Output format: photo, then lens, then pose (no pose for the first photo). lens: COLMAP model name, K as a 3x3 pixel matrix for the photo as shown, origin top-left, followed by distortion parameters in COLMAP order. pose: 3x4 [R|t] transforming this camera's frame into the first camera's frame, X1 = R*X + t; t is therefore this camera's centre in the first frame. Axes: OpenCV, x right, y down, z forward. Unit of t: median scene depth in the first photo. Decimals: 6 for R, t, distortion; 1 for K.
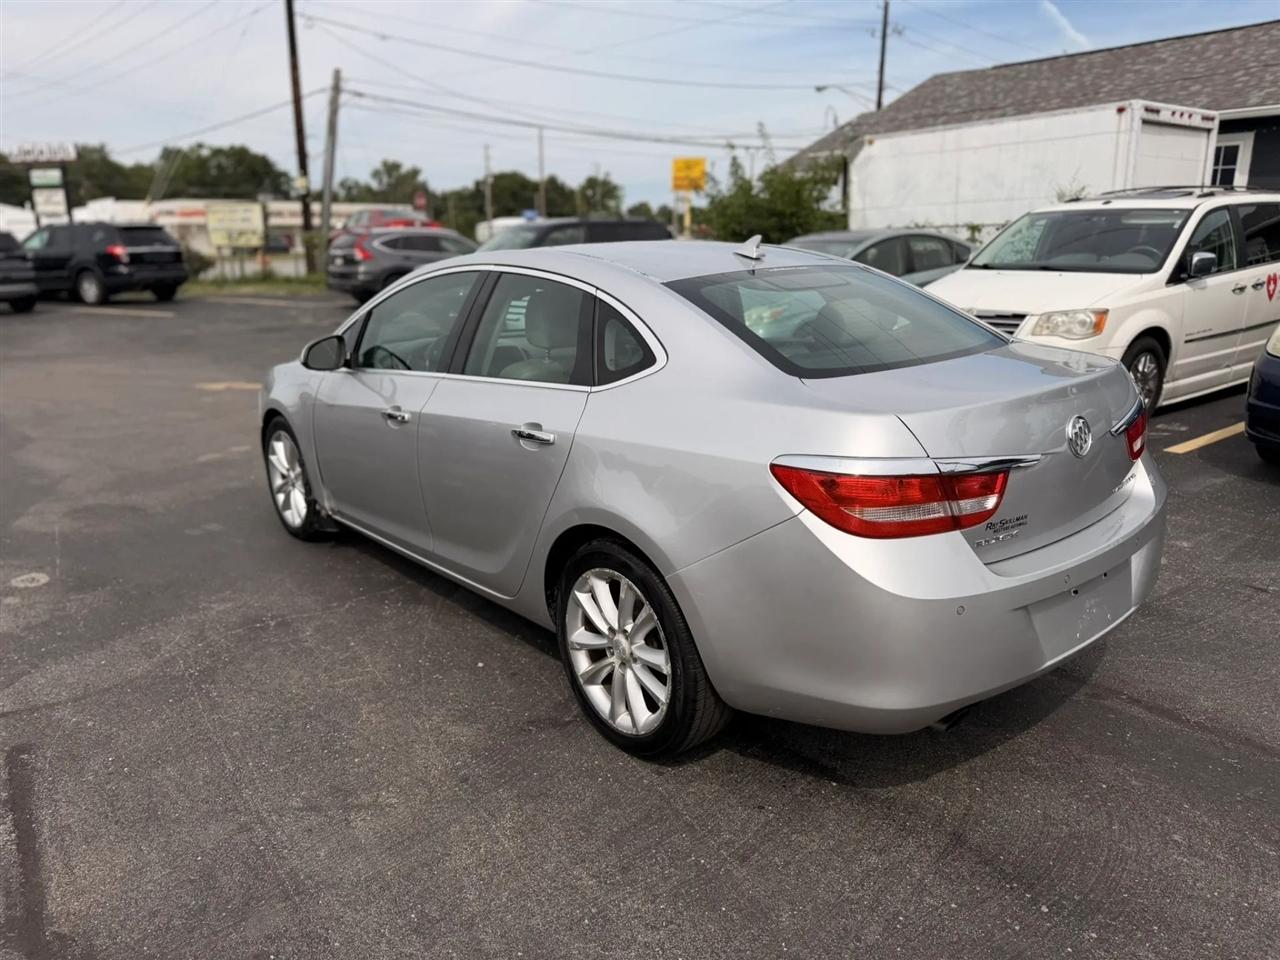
lens RADIAL K [[906.9, 0, 644.7], [0, 906.9, 482.6], [0, 0, 1]] dist [0.032808, -0.041889]
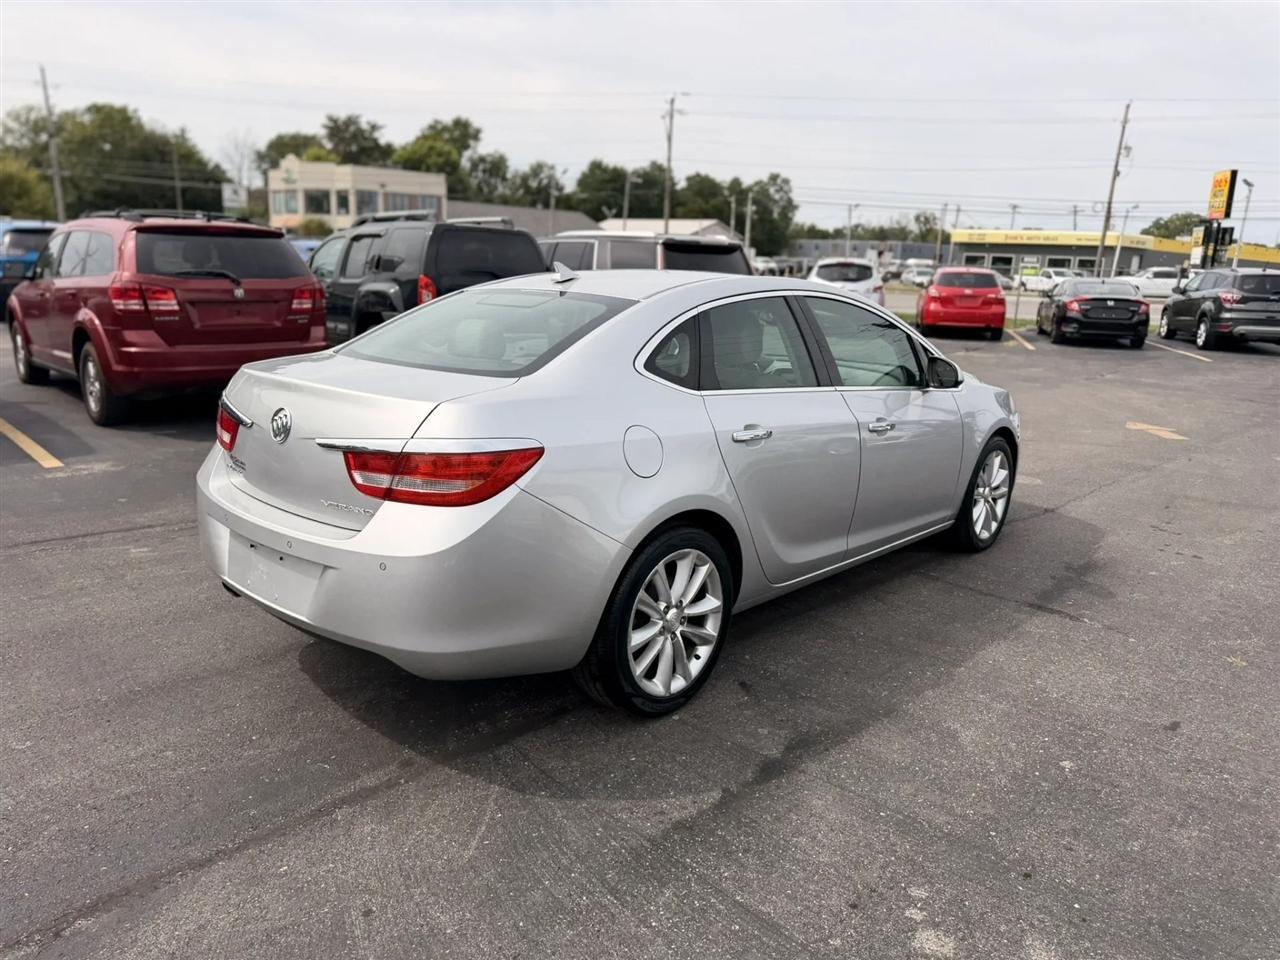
lens RADIAL K [[906.9, 0, 645.7], [0, 906.9, 470.8], [0, 0, 1]] dist [0.032808, -0.041889]
pose [[0.138286, 0.235613, -0.961958, 0.263786], [-0.293326, 0.937456, 0.187445, -0.055424], [0.945958, 0.256246, 0.198749, 0.191679]]
